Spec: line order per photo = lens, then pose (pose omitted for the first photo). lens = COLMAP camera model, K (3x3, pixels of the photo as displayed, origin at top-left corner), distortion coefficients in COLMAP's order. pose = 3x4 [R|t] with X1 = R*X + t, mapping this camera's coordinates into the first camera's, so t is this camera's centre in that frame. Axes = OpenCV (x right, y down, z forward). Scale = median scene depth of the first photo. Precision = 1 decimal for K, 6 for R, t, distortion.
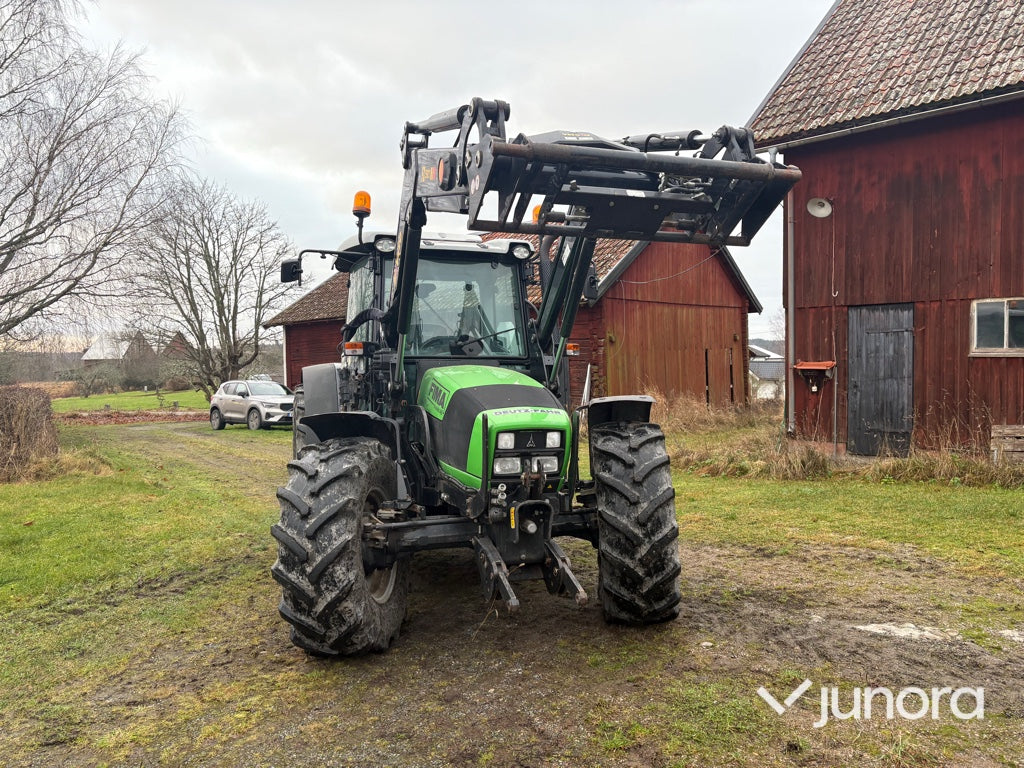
lens RADIAL K [[771.8, 0, 508.8], [0, 771.8, 388.2], [0, 0, 1]] dist [0.042220, -0.039984]
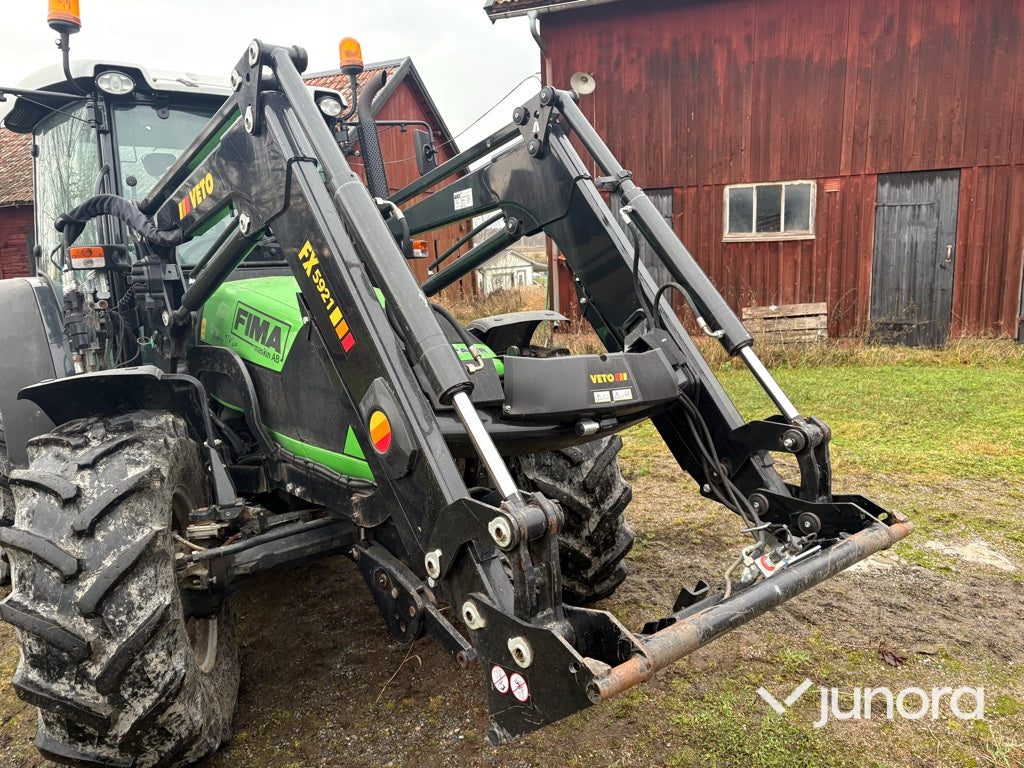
lens RADIAL K [[771.8, 0, 517.8], [0, 771.8, 384.9], [0, 0, 1]] dist [0.042220, -0.039984]
pose [[0.920663, -0.094304, 0.378796, -0.072586], [0.042004, 0.988679, 0.144049, -0.014586], [-0.388092, -0.116709, 0.914201, 0.169043]]
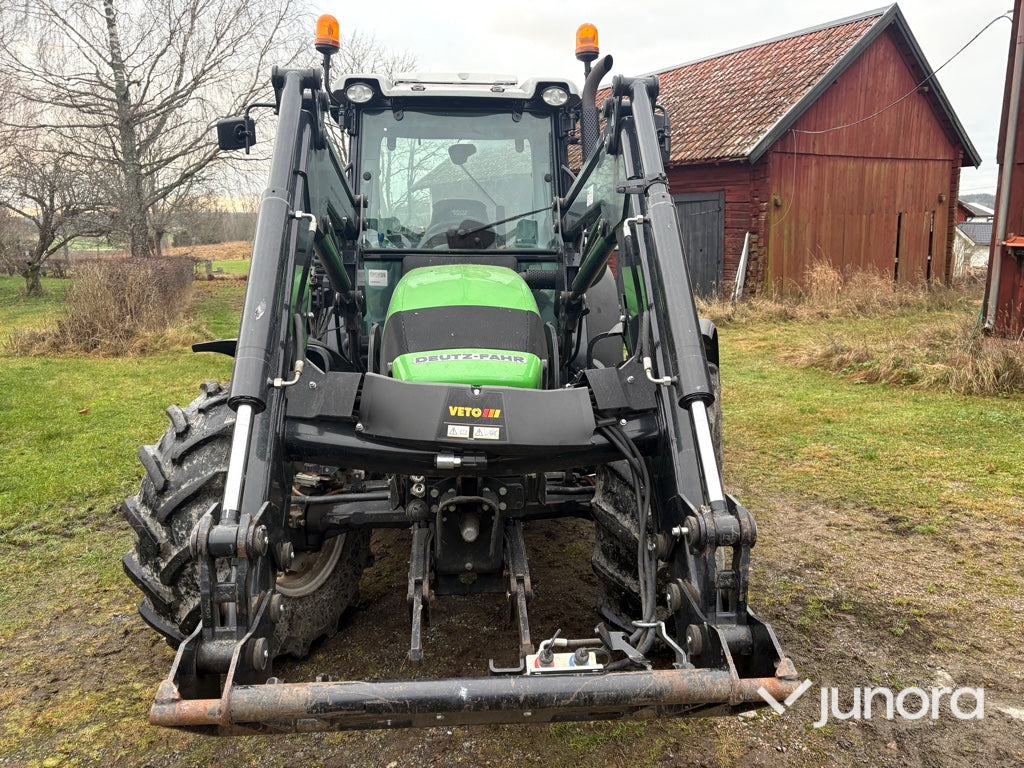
lens RADIAL K [[771.8, 0, 507.4], [0, 771.8, 388.1], [0, 0, 1]] dist [0.042220, -0.039984]
pose [[0.974881, 0.047227, -0.217662, 0.086789], [-0.008065, 0.984105, 0.177404, -0.025668], [0.222581, -0.171192, 0.959766, 0.170792]]
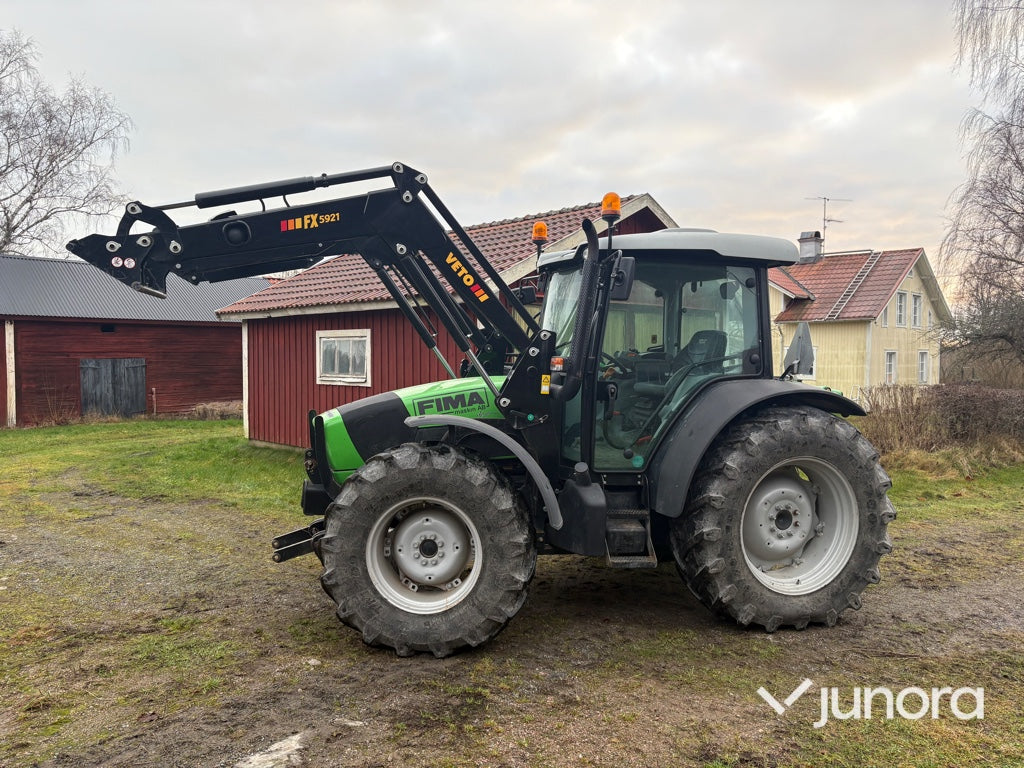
lens RADIAL K [[771.8, 0, 509.1], [0, 771.8, 384.3], [0, 0, 1]] dist [0.042220, -0.039984]
pose [[0.008479, 0.053422, -0.998536, 0.571073], [-0.044878, 0.997586, 0.052990, -0.042521], [0.998957, 0.044363, 0.010856, 0.564772]]
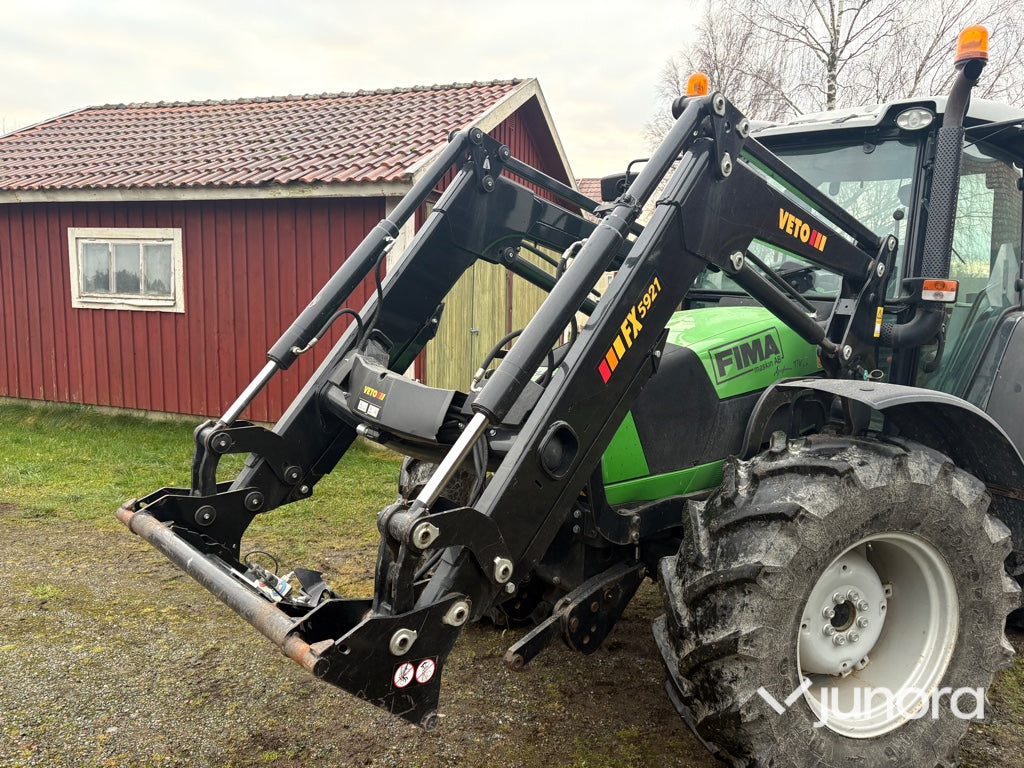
lens RADIAL K [[771.8, 0, 501.4], [0, 771.8, 381.0], [0, 0, 1]] dist [0.042220, -0.039984]
pose [[0.434476, 0.143663, -0.889152, 0.270123], [-0.067381, 0.989615, 0.126971, -0.021501], [0.898160, 0.004746, 0.439644, 0.289015]]
